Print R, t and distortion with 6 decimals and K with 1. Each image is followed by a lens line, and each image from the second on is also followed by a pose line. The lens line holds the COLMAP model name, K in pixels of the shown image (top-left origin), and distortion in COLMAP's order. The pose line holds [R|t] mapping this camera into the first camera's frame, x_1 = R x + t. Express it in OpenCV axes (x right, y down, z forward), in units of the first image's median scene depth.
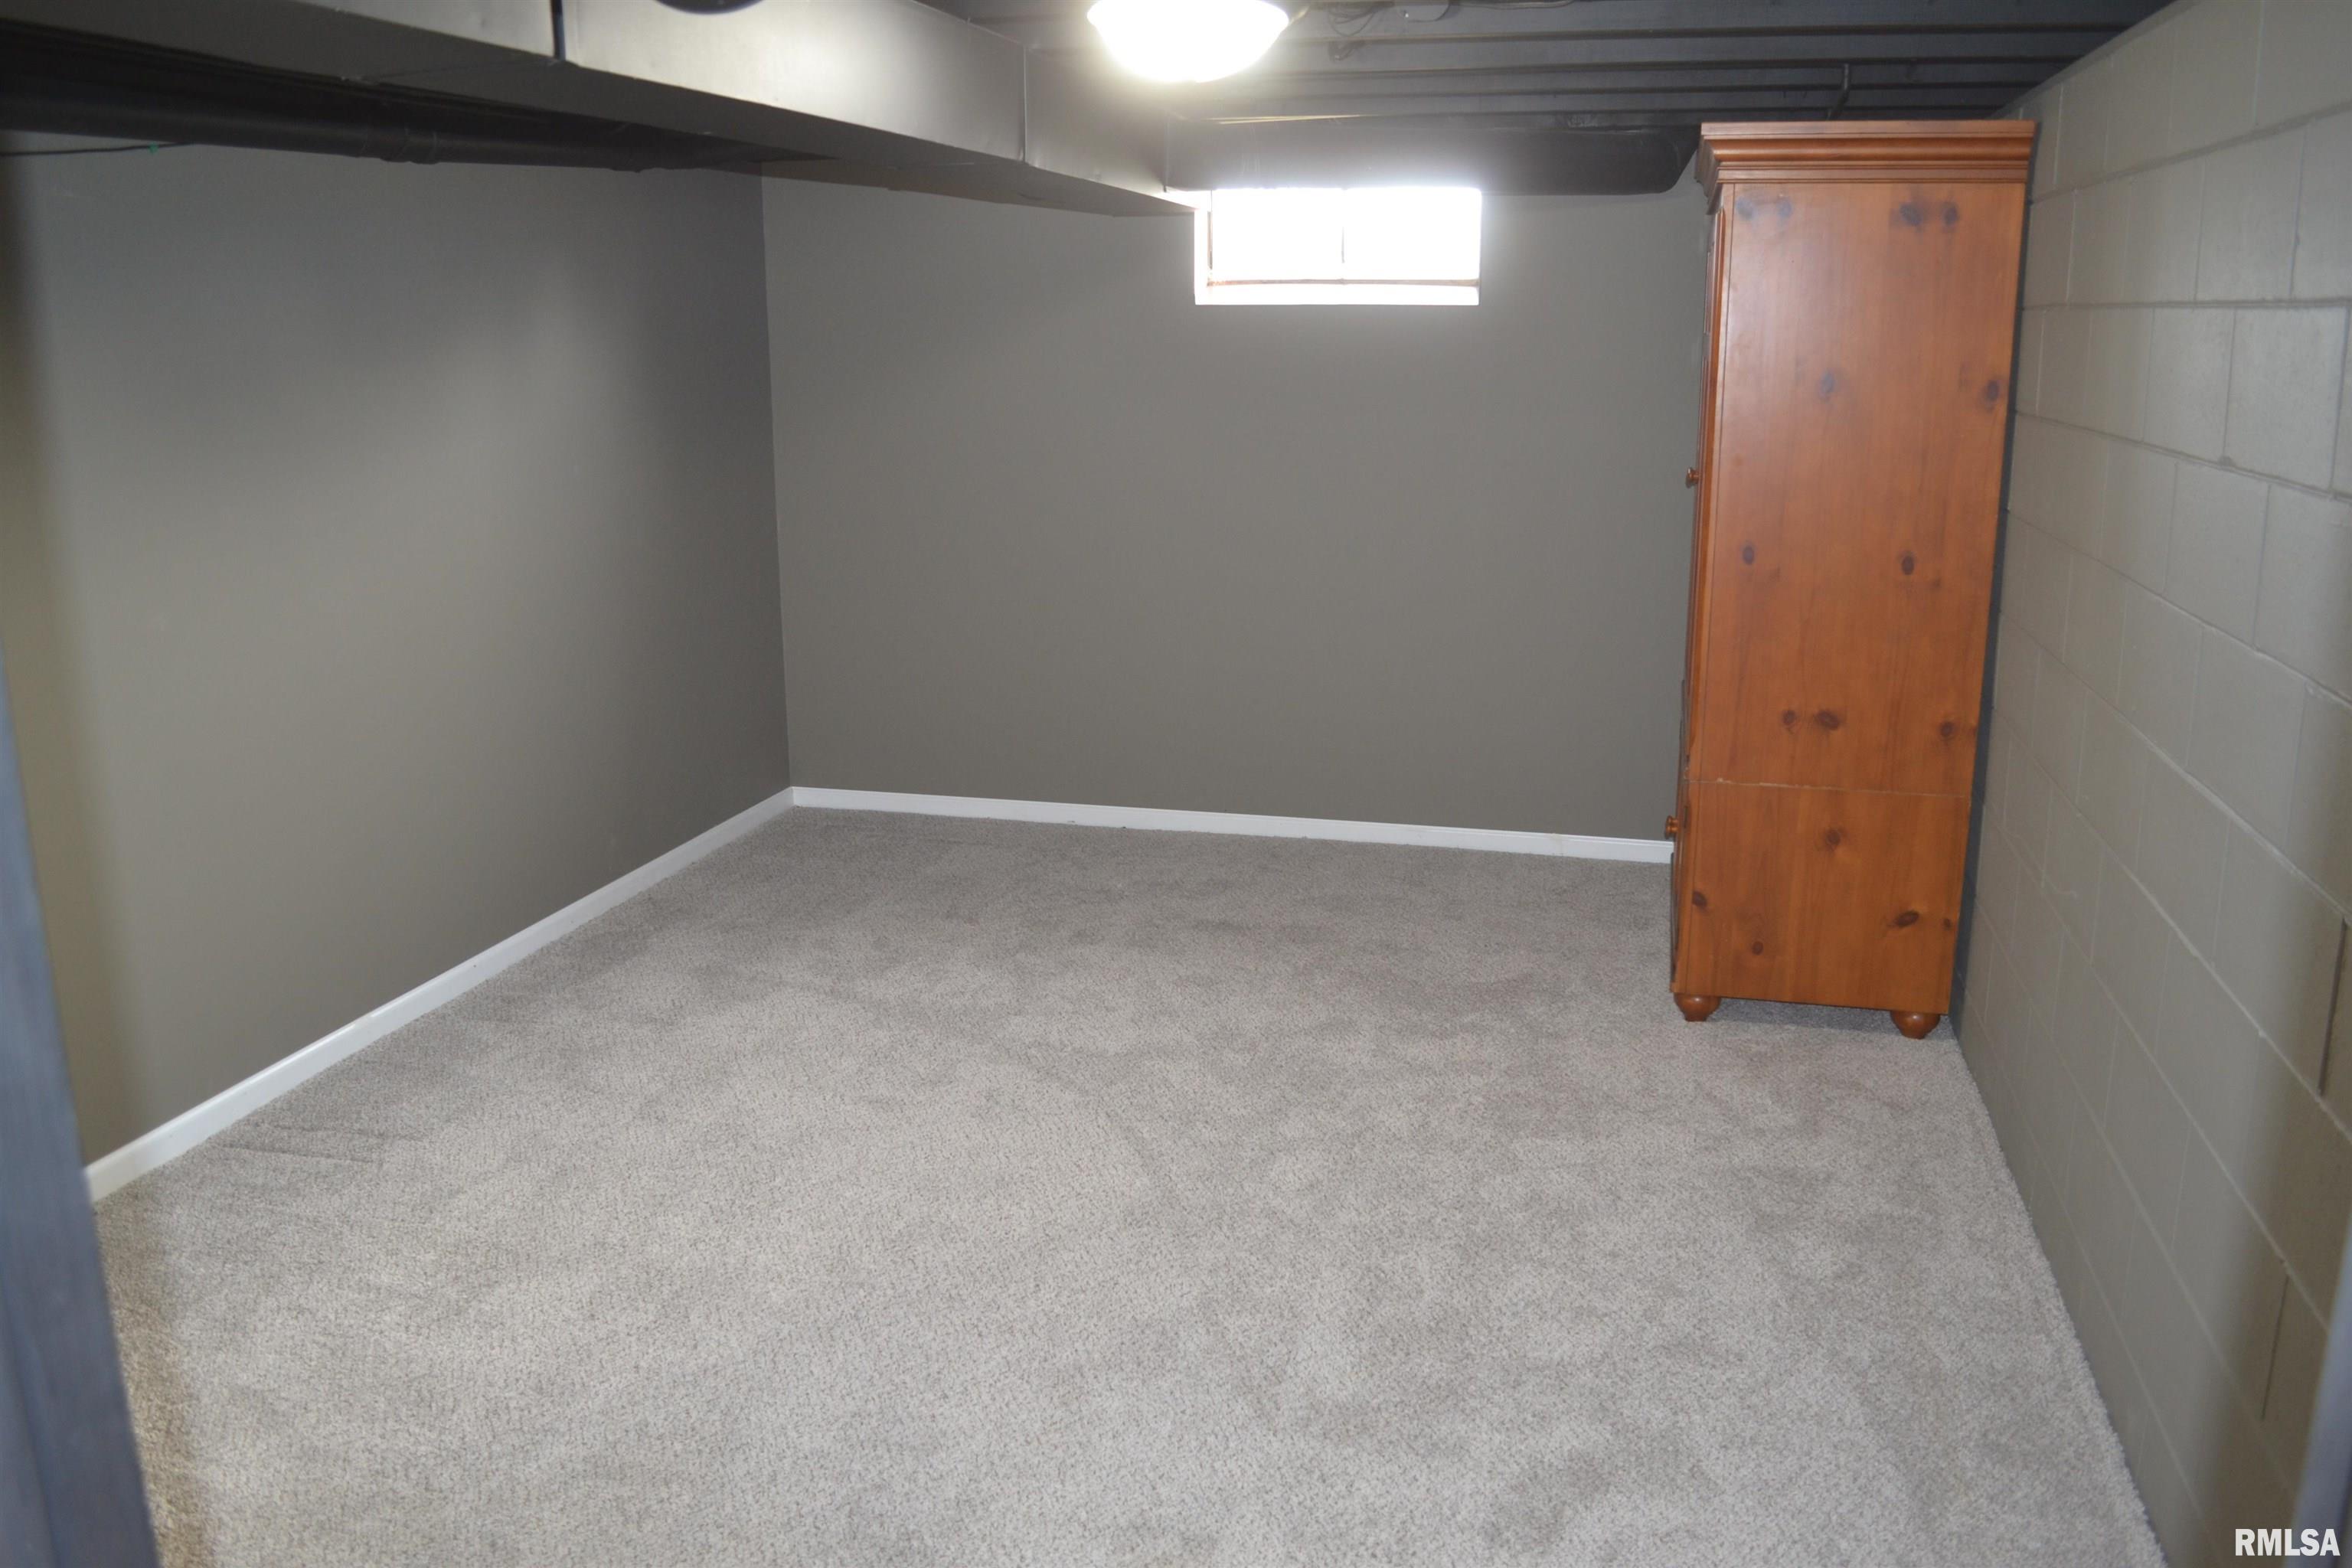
lens RADIAL K [[1868.7, 0, 1177.2], [0, 1868.7, 784.4], [0, 0, 1]] dist [-0.075208, 0.013528]
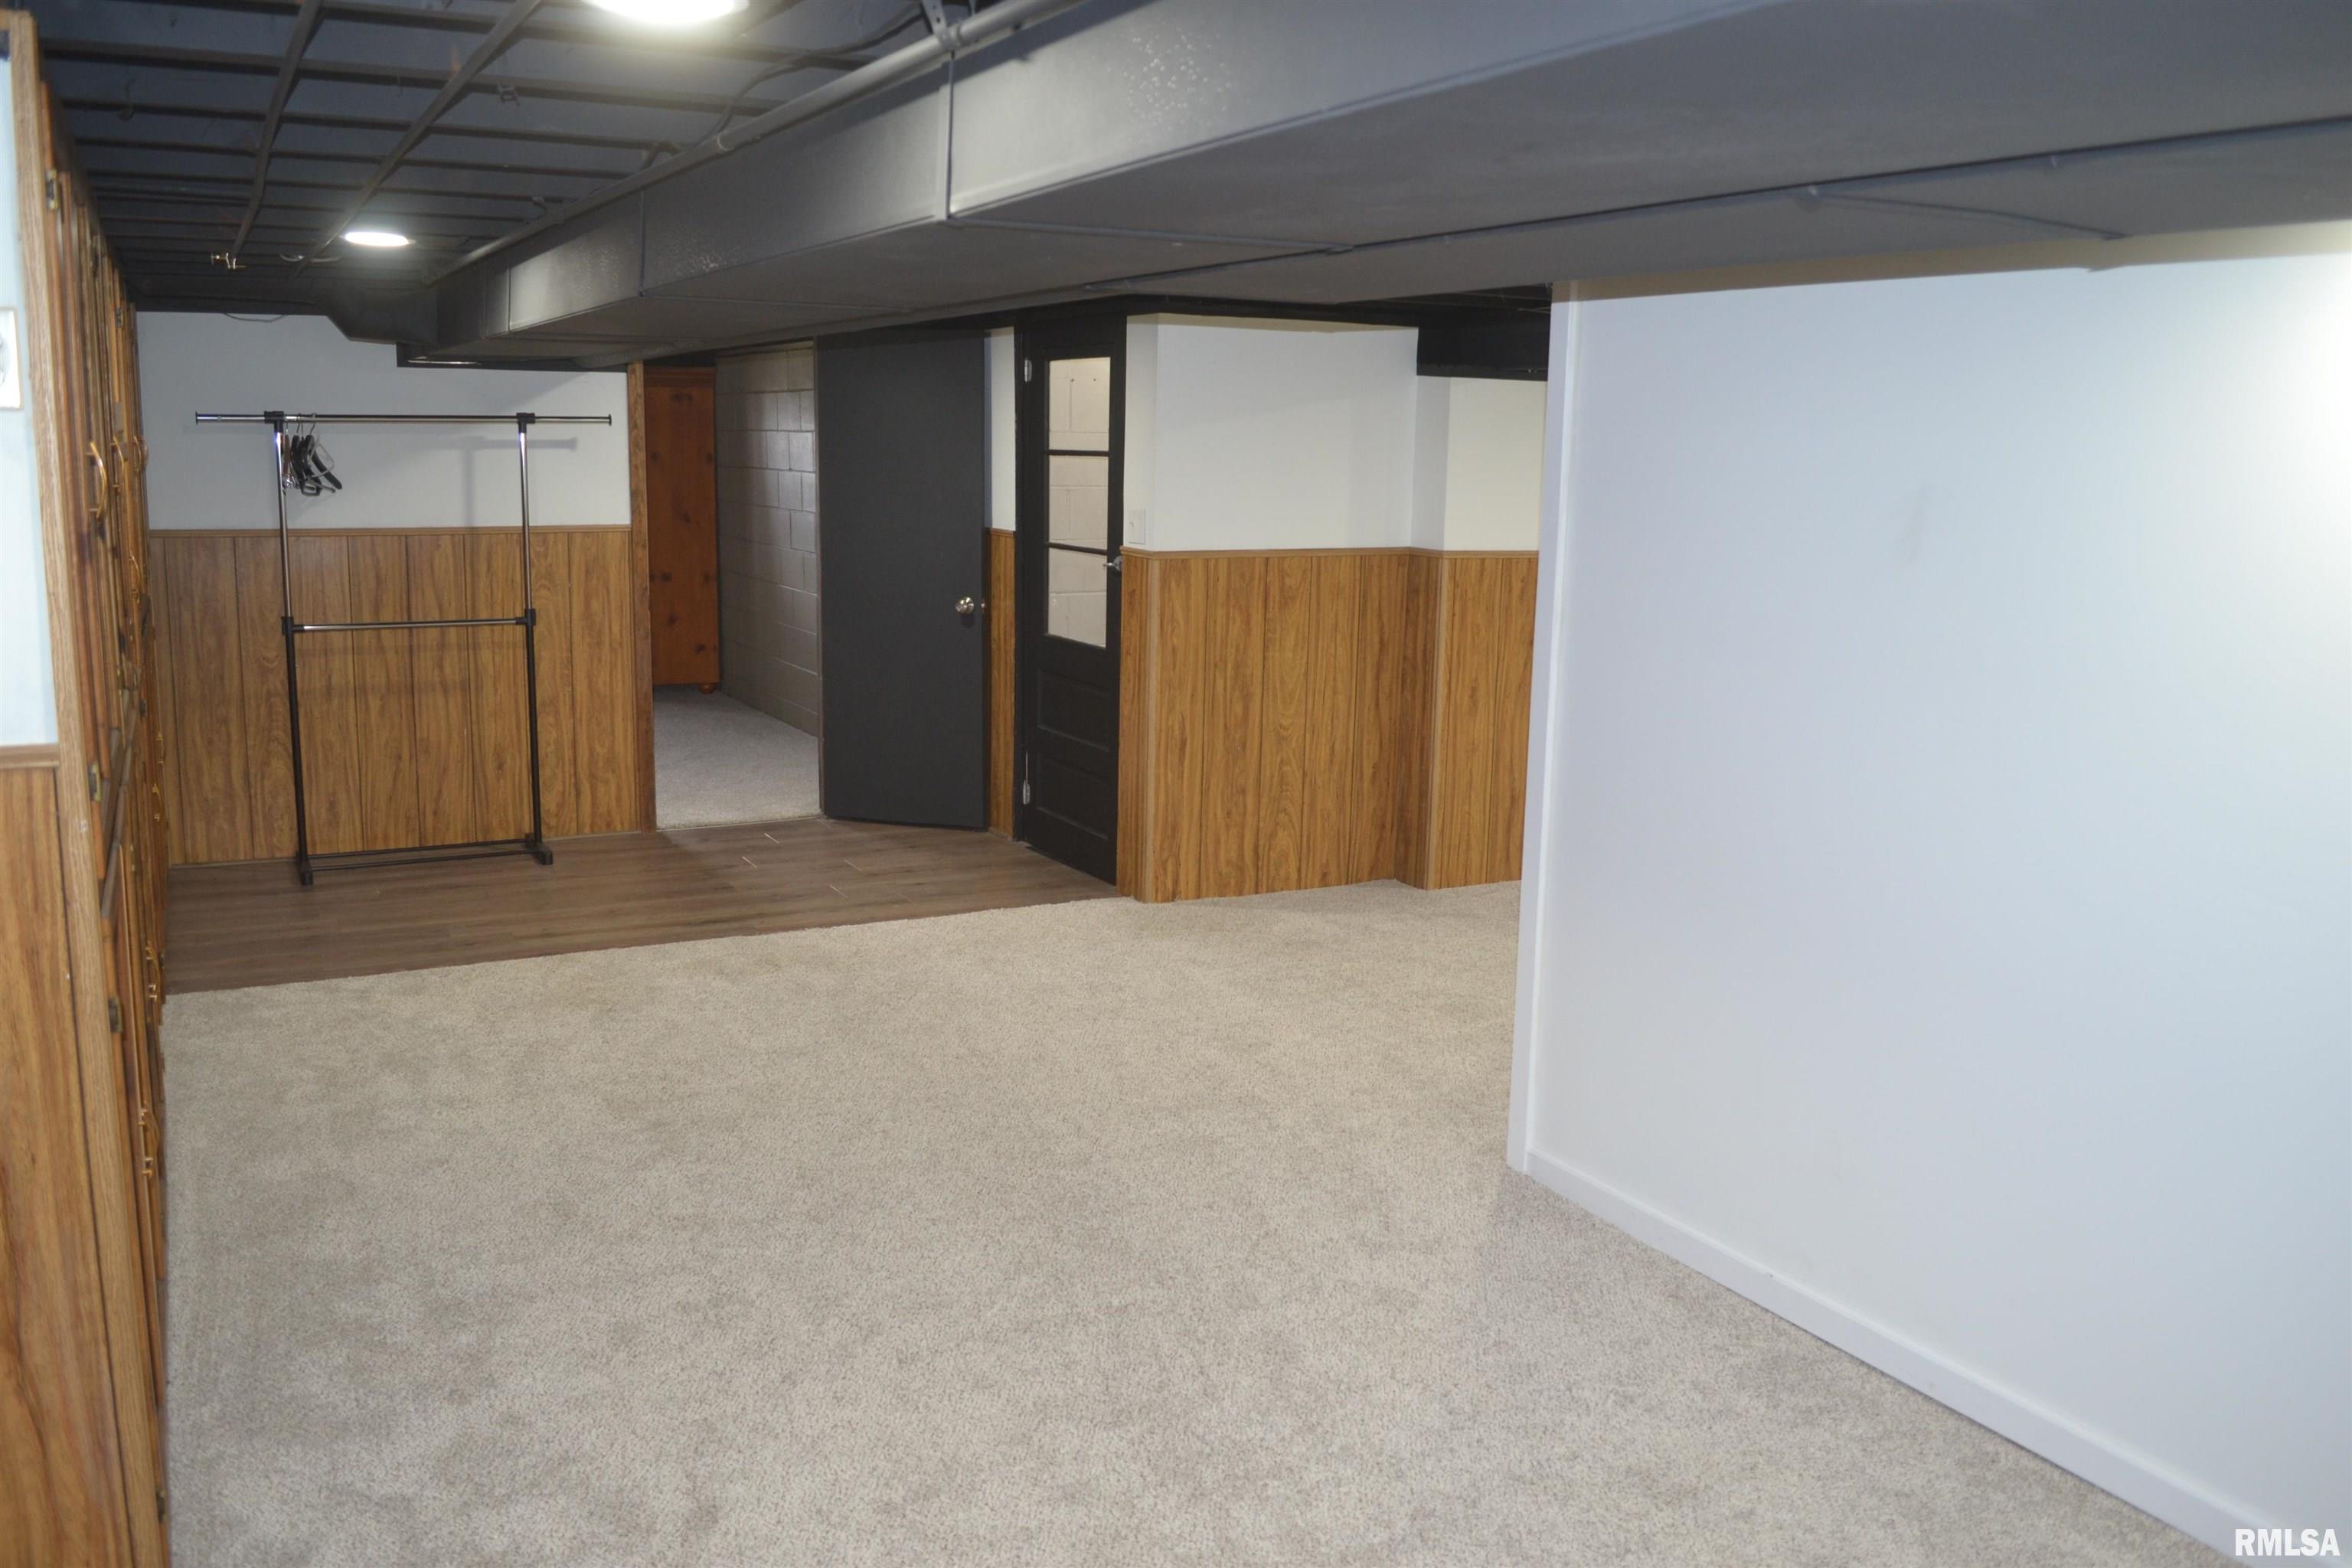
lens RADIAL K [[1868.7, 0, 1175.1], [0, 1868.7, 781.2], [0, 0, 1]] dist [-0.075208, 0.013528]
pose [[0.730160, -0.107367, 0.674788, -1.089411], [0.151026, 0.988511, -0.006136, 0.436646], [-0.666377, 0.106391, 0.737986, -1.662073]]
